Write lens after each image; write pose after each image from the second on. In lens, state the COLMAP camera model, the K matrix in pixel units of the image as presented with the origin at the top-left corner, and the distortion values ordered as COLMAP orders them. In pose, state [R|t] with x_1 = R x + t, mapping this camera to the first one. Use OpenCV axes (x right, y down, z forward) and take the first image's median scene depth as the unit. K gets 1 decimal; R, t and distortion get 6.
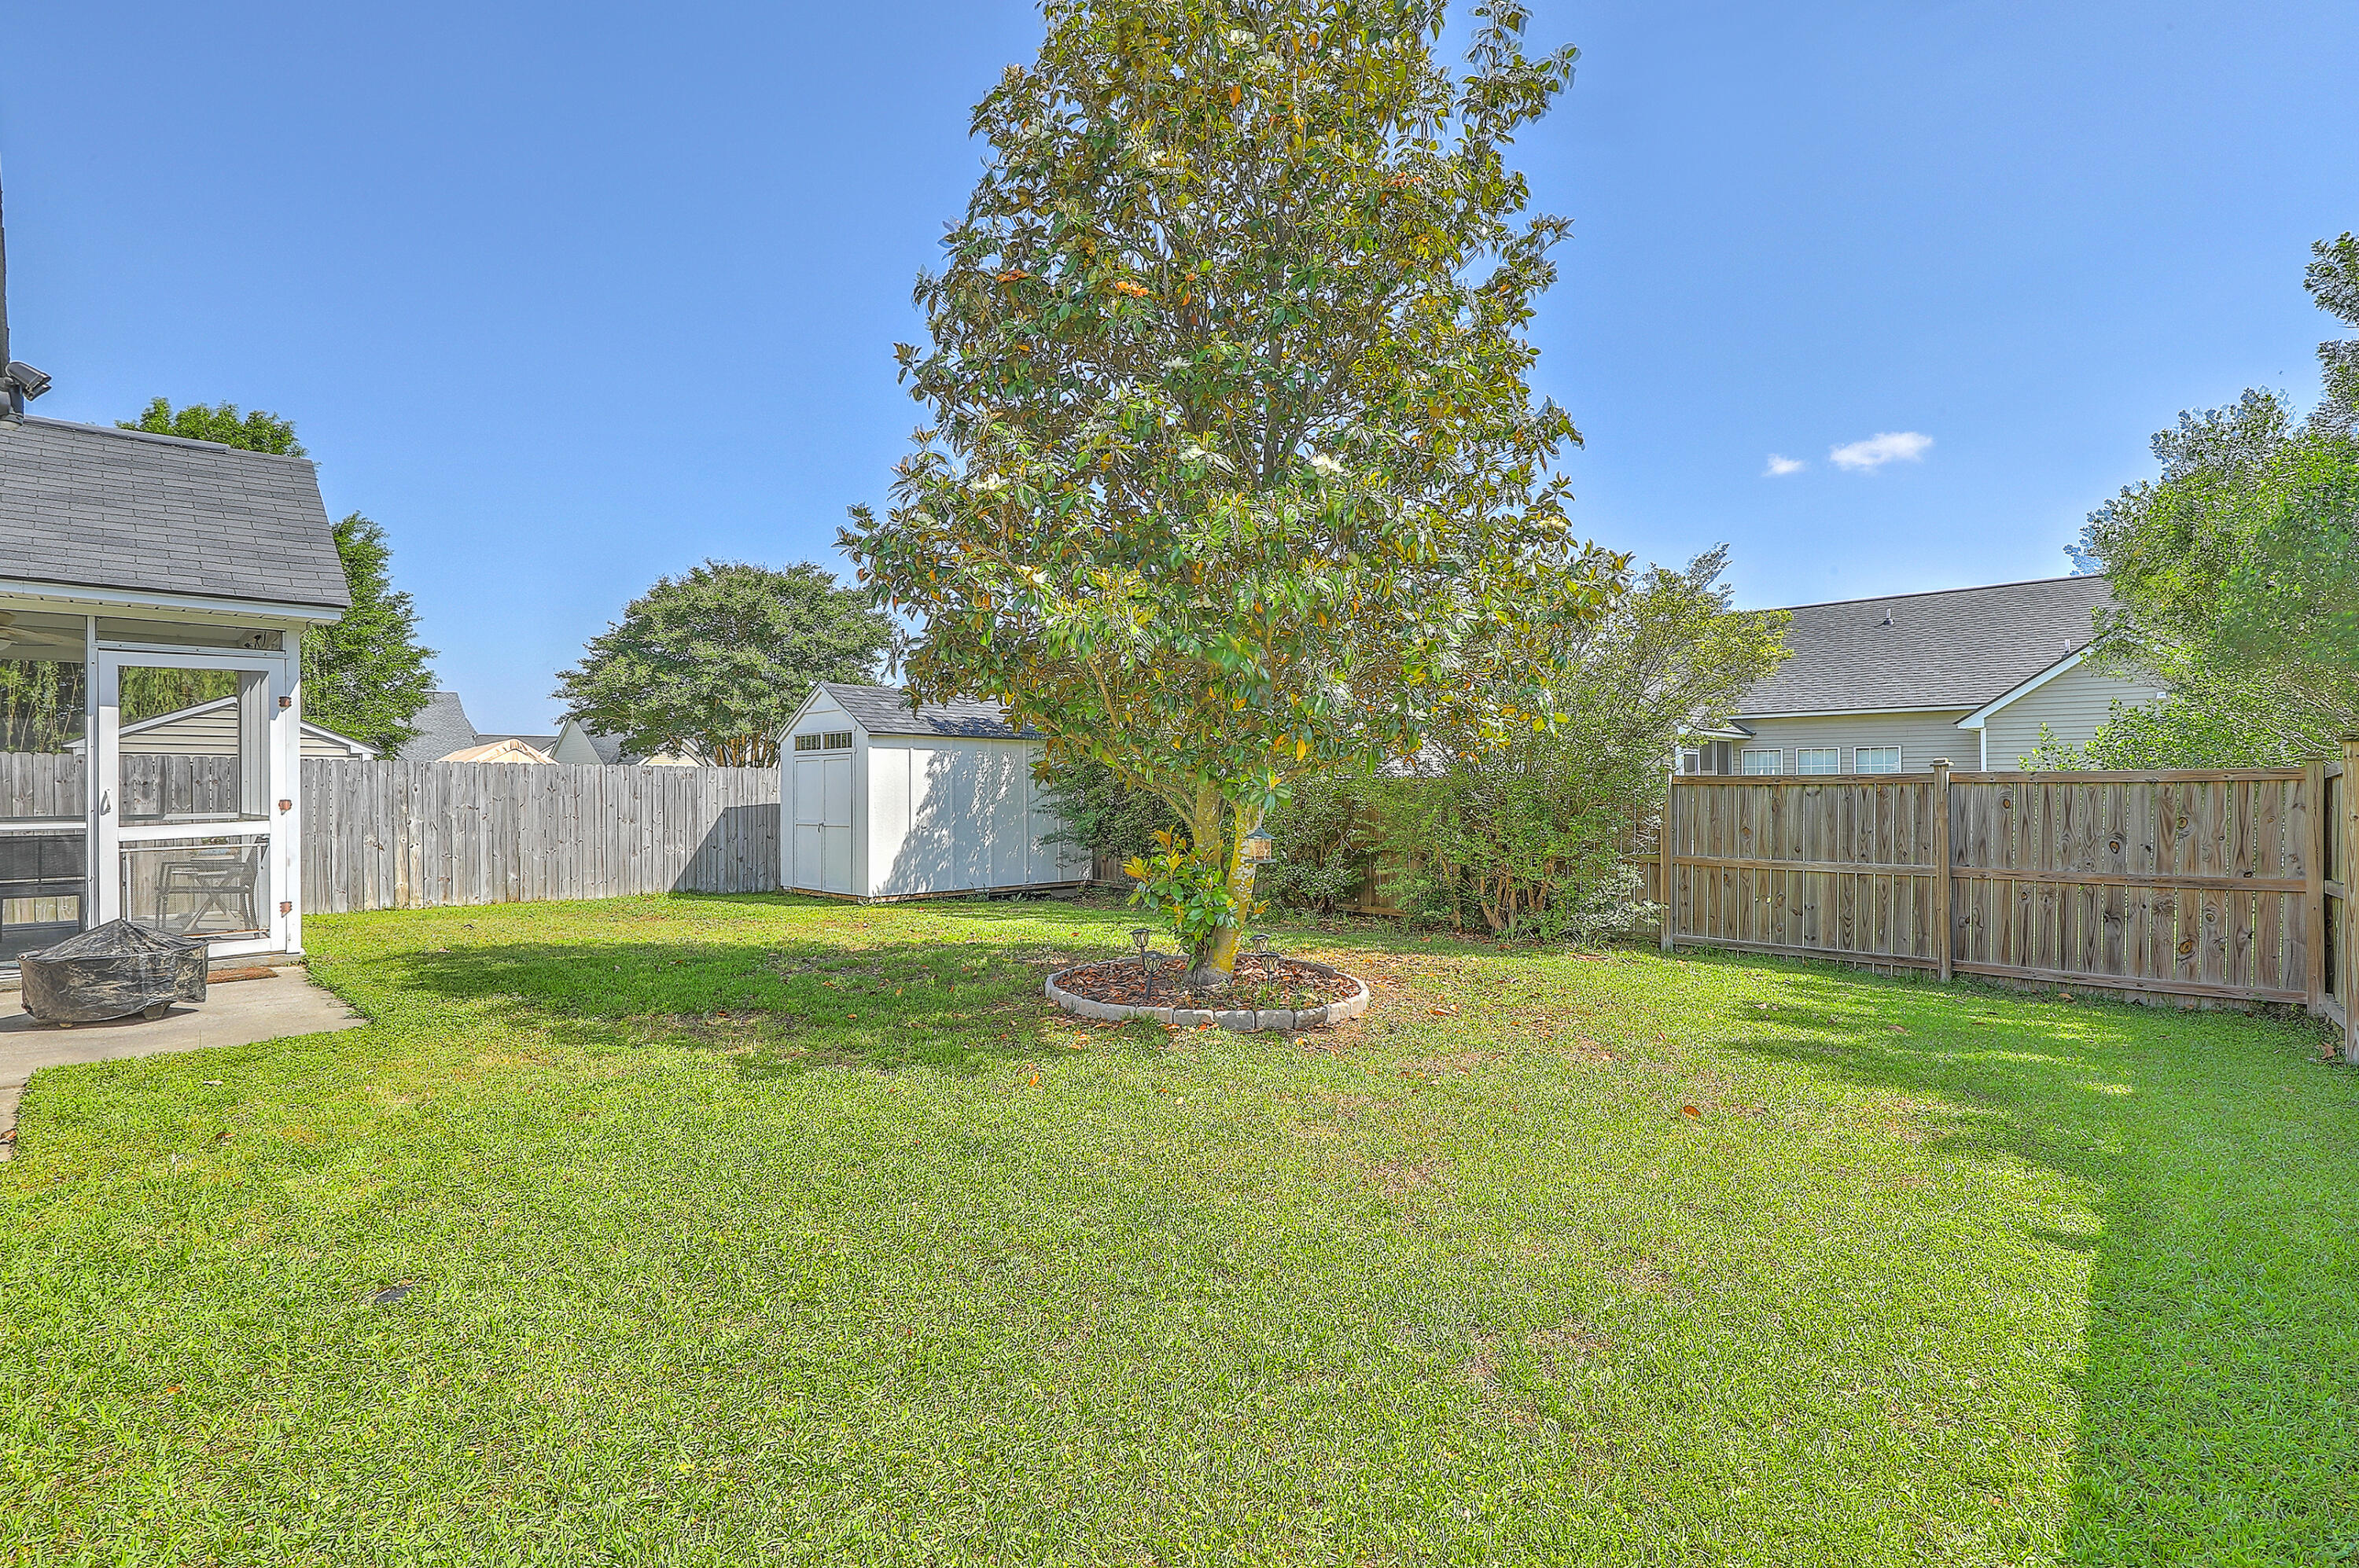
lens RADIAL K [[1072.3, 0, 1205.2], [0, 1072.3, 775.6], [0, 0, 1]] dist [0.000684, 0.001140]
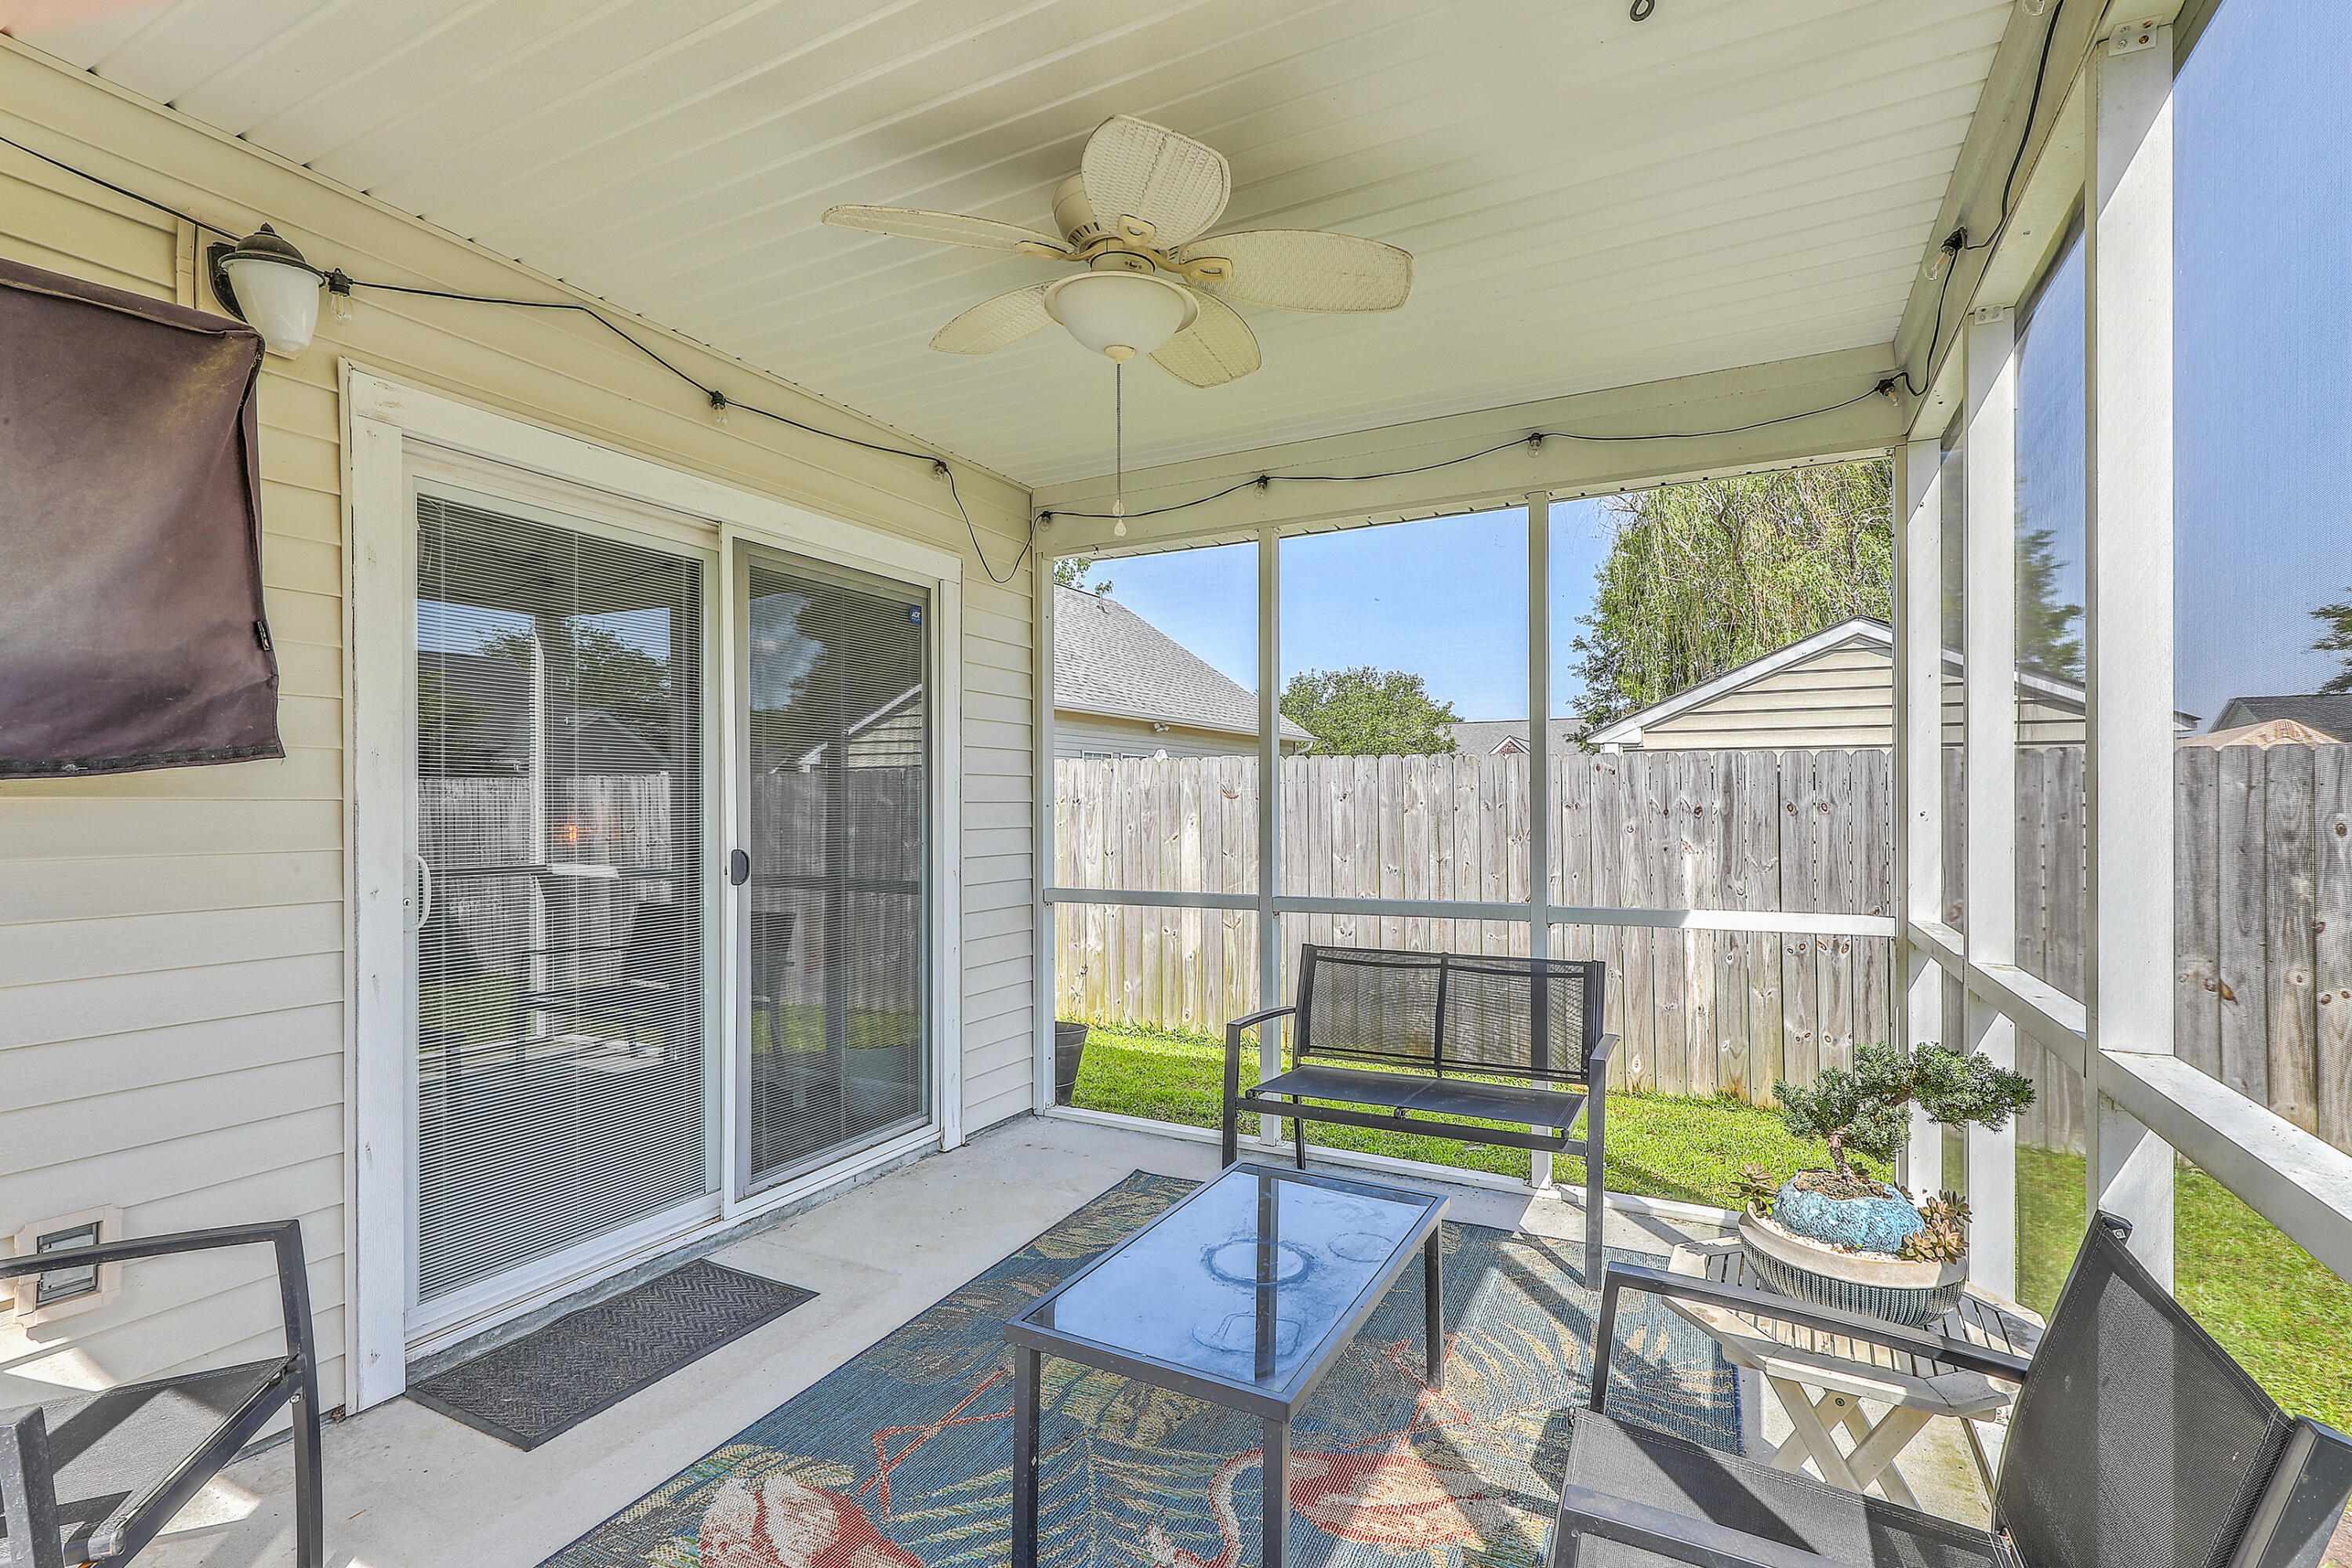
lens RADIAL K [[1069.1, 0, 1178.7], [0, 1069.1, 818.1], [0, 0, 1]] dist [0.000684, 0.001140]
pose [[0.286723, 0.015638, -0.957886, -0.451359], [0.011222, 0.999743, 0.019680, -0.001185], [0.957948, -0.016393, 0.286474, 0.485461]]
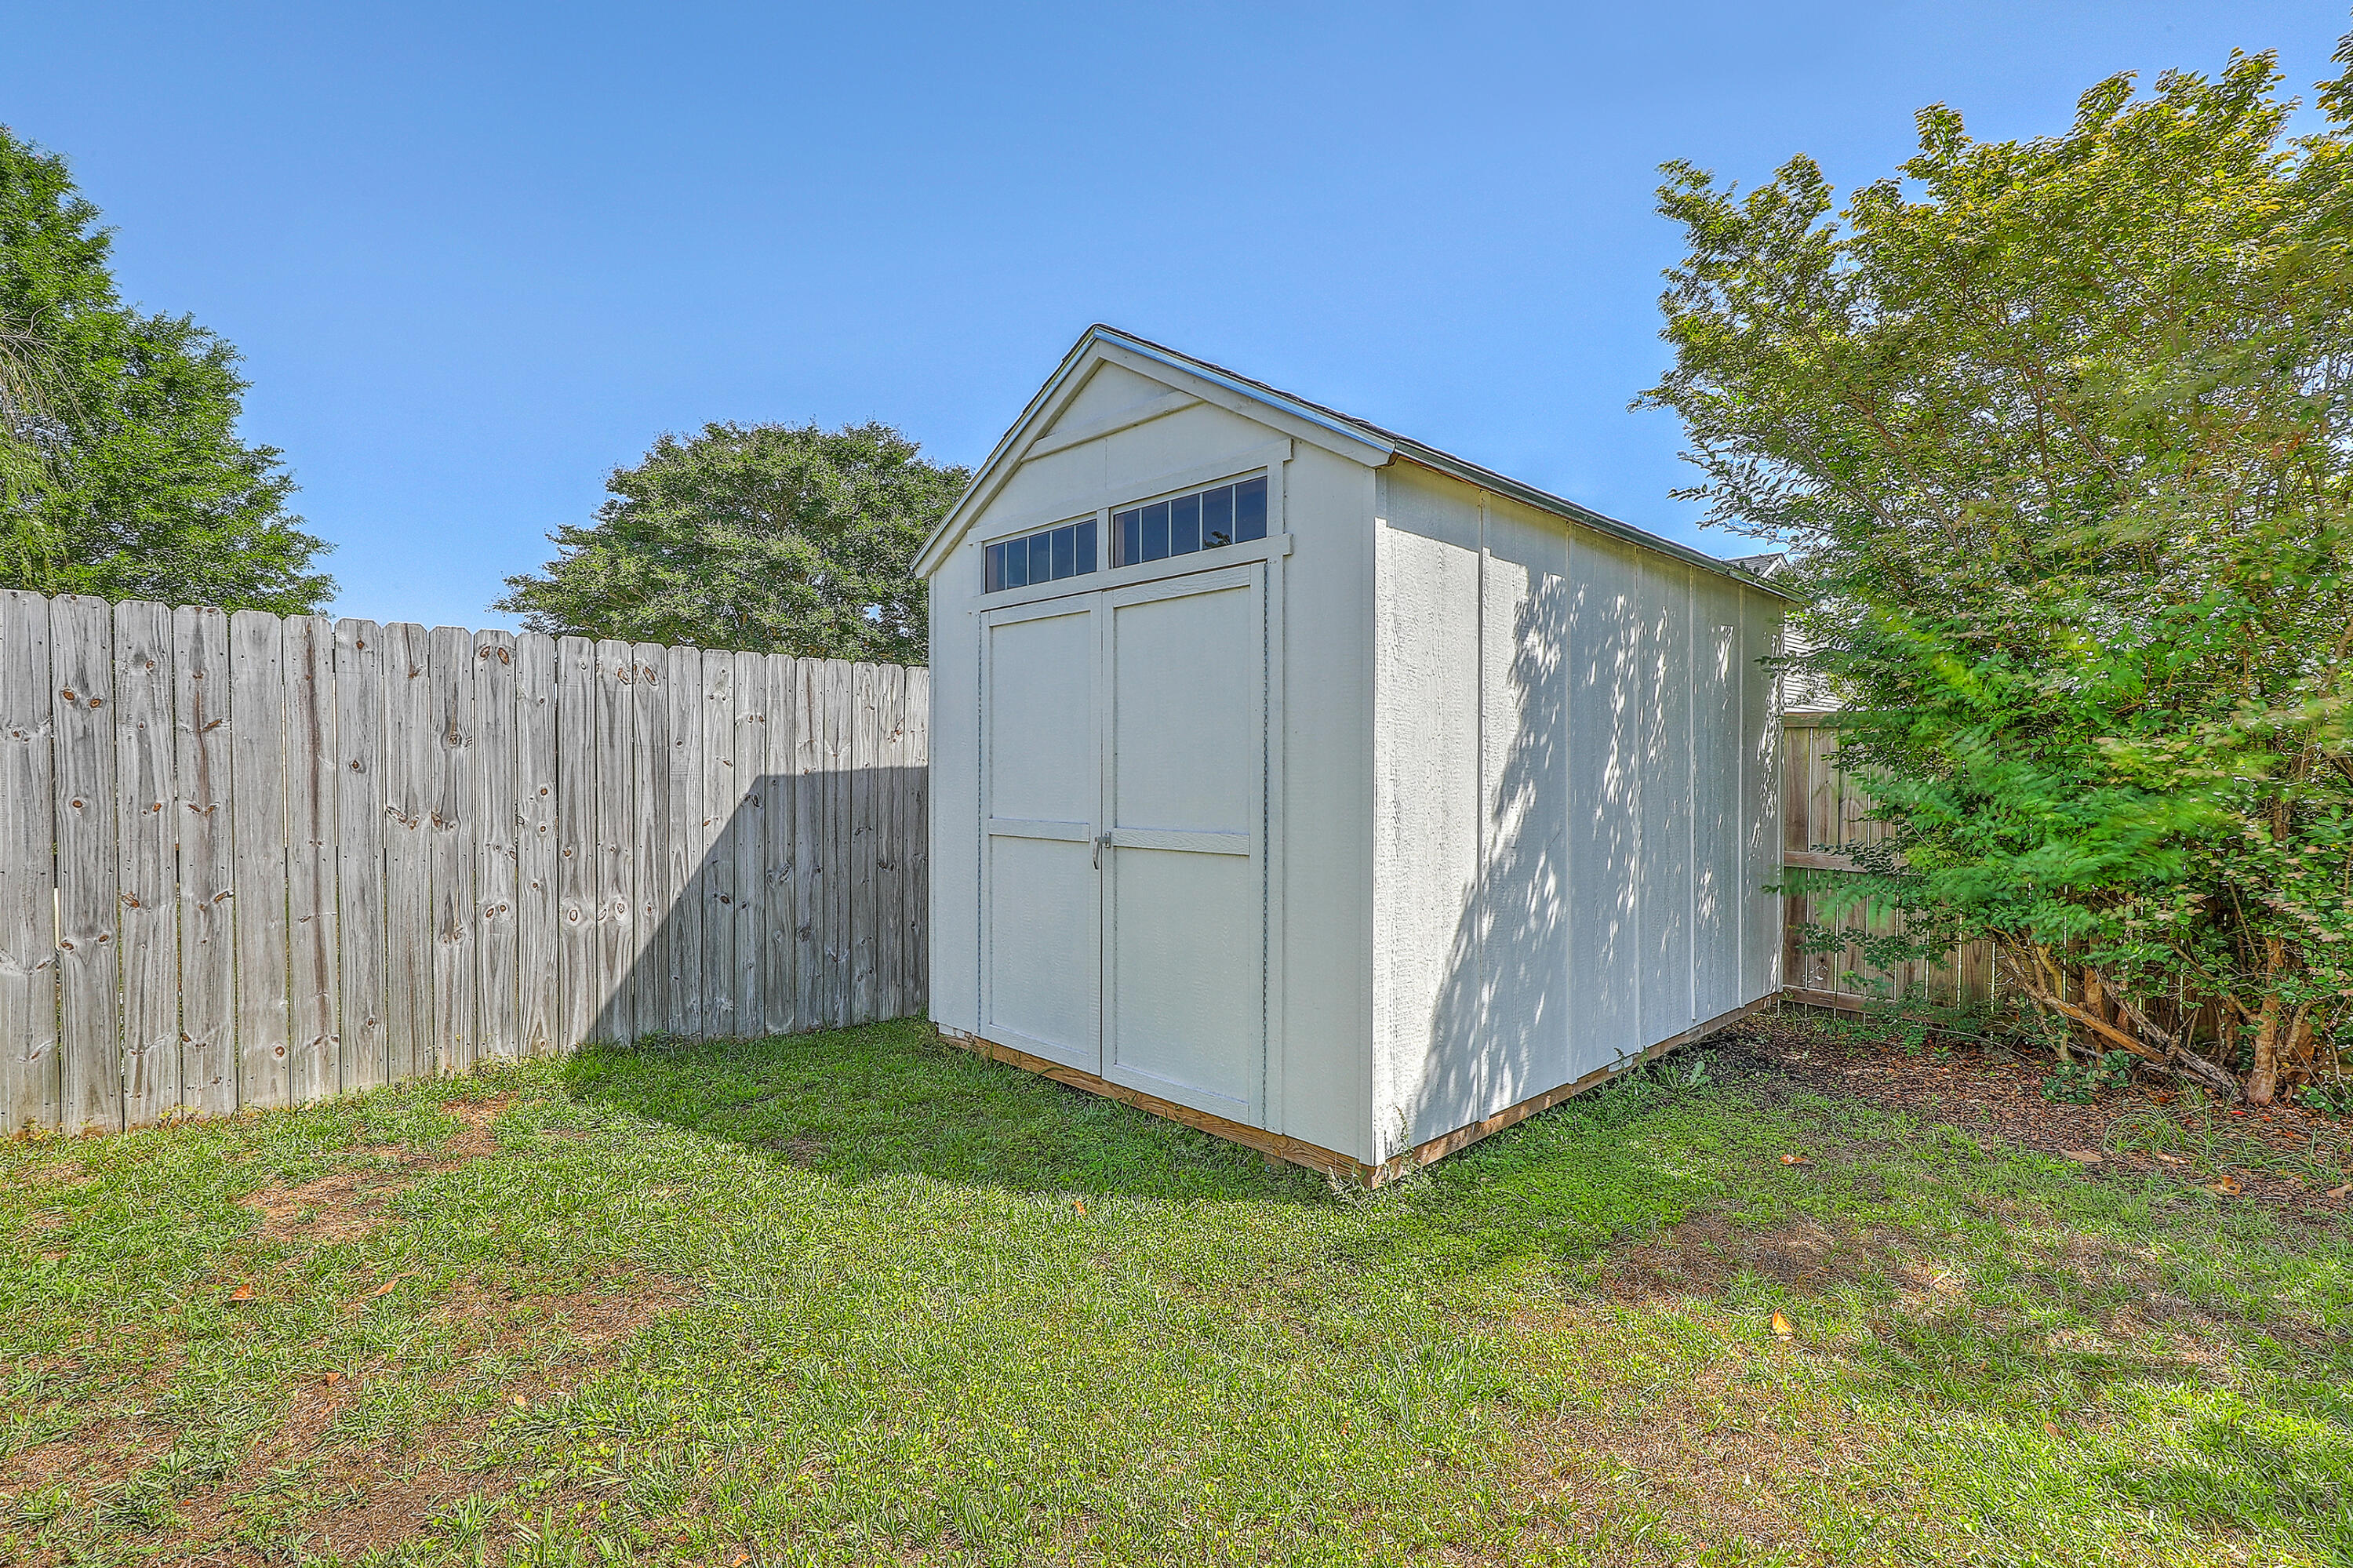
lens RADIAL K [[1069.6, 0, 1208.6], [0, 1069.6, 789.1], [0, 0, 1]] dist [0.000684, 0.001140]
pose [[0.999712, 0.010562, -0.021547, -0.315021], [-0.009844, 0.999402, 0.033158, 0.021946], [0.021885, -0.032937, 0.999218, 0.703498]]
